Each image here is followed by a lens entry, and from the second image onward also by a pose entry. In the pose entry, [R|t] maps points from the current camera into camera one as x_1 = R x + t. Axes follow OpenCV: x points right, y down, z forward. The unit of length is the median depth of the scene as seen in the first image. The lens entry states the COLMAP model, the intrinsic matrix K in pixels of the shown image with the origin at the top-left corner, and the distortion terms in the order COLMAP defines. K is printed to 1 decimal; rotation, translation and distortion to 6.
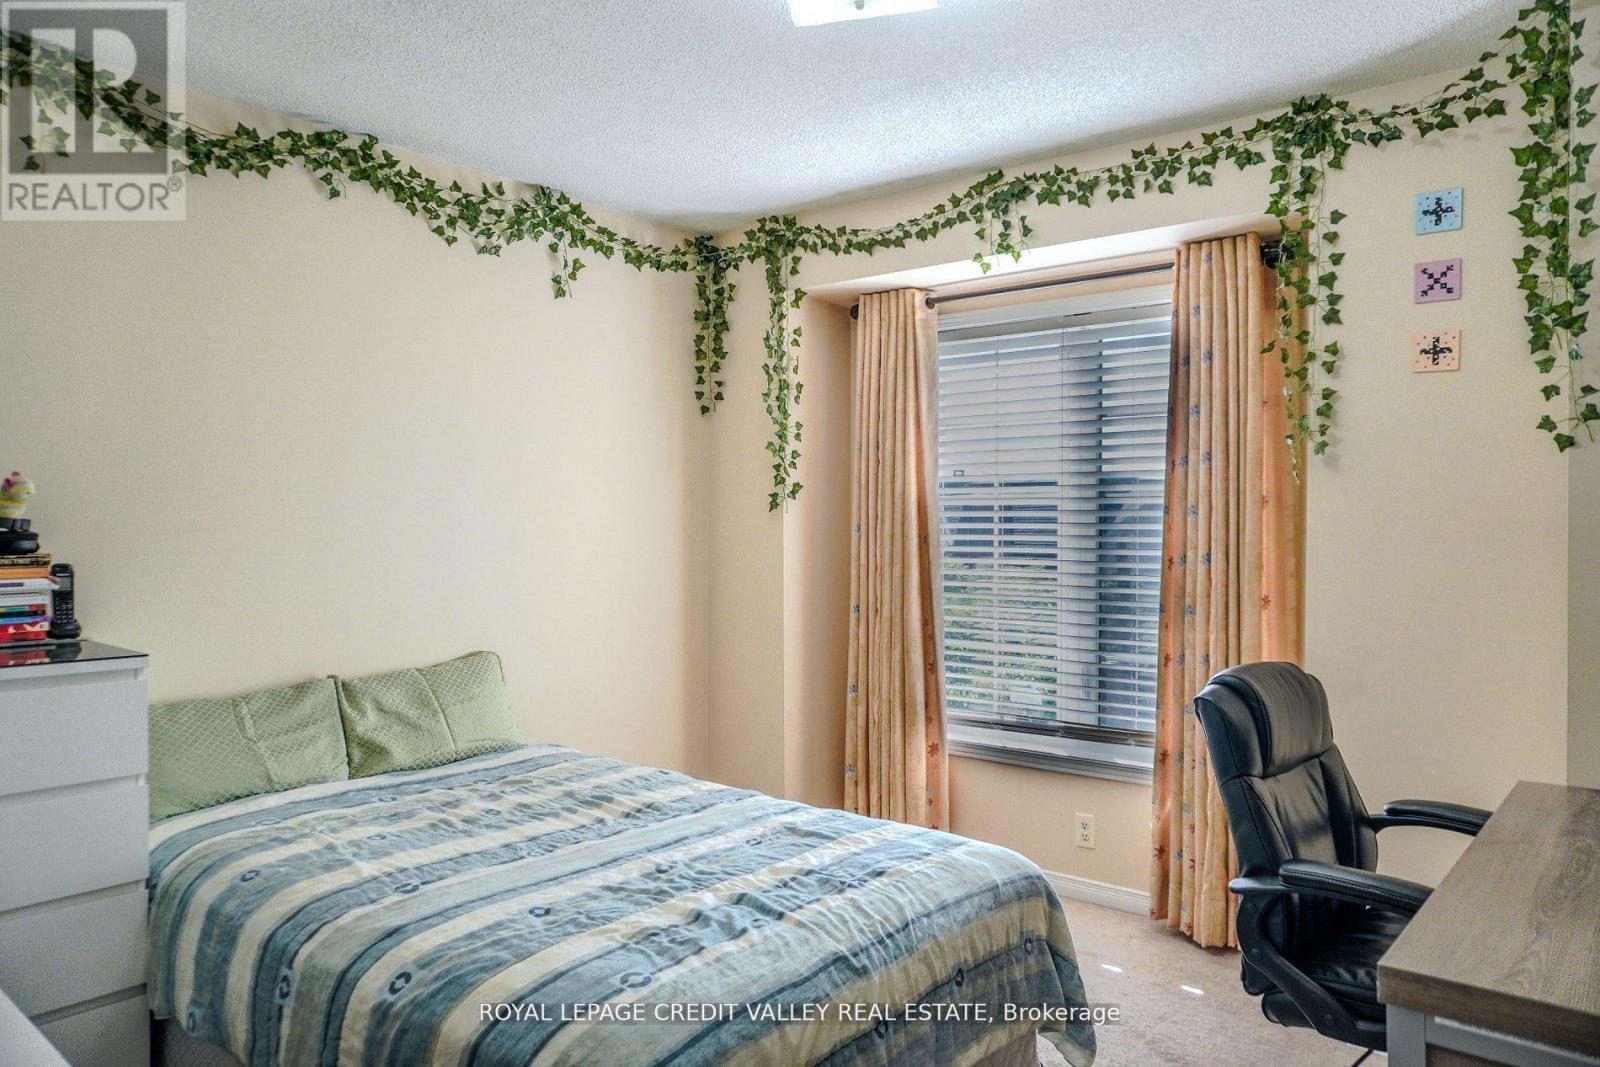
lens RADIAL K [[1068.6, 0, 800.0], [0, 1068.6, 533.5], [0, 0, 1]] dist [-0.052978, 0.027356]
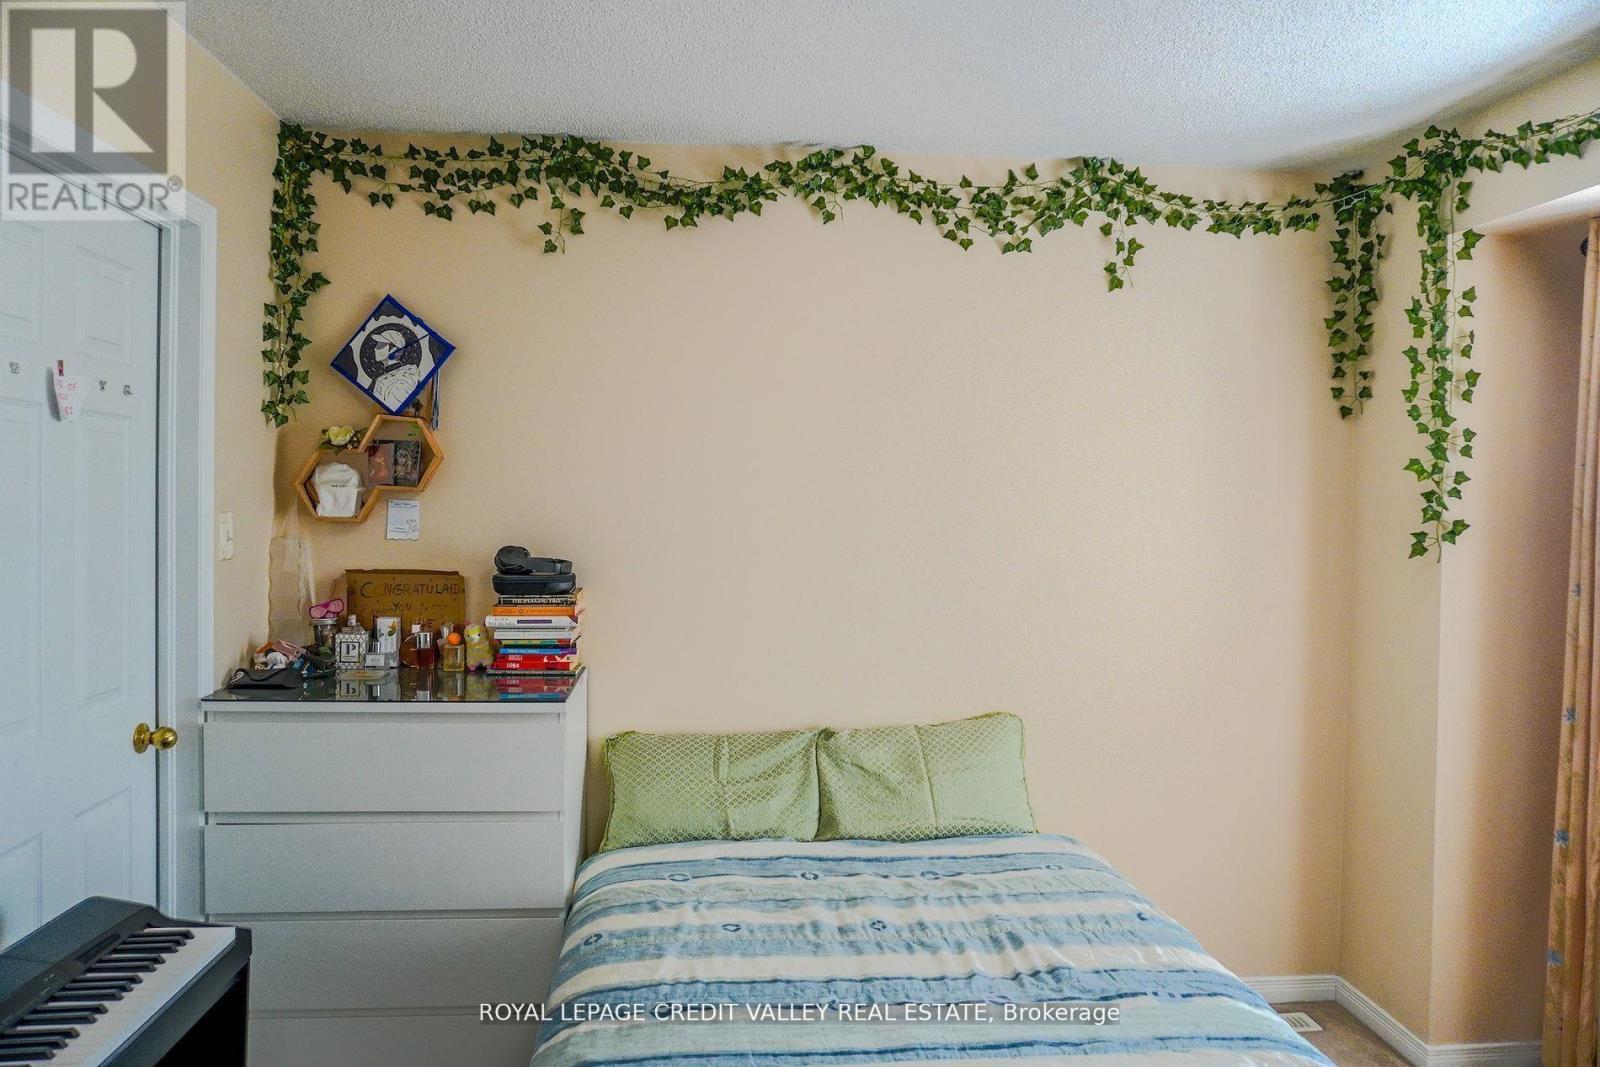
lens RADIAL K [[1089.6, 0, 800.0], [0, 1089.6, 533.5], [0, 0, 1]] dist [-0.069588, 0.076887]
pose [[0.708756, 0.034181, -0.704625, 0.197159], [-0.015374, 0.999337, 0.033013, -0.059786], [0.705286, -0.012565, 0.708812, 0.244605]]
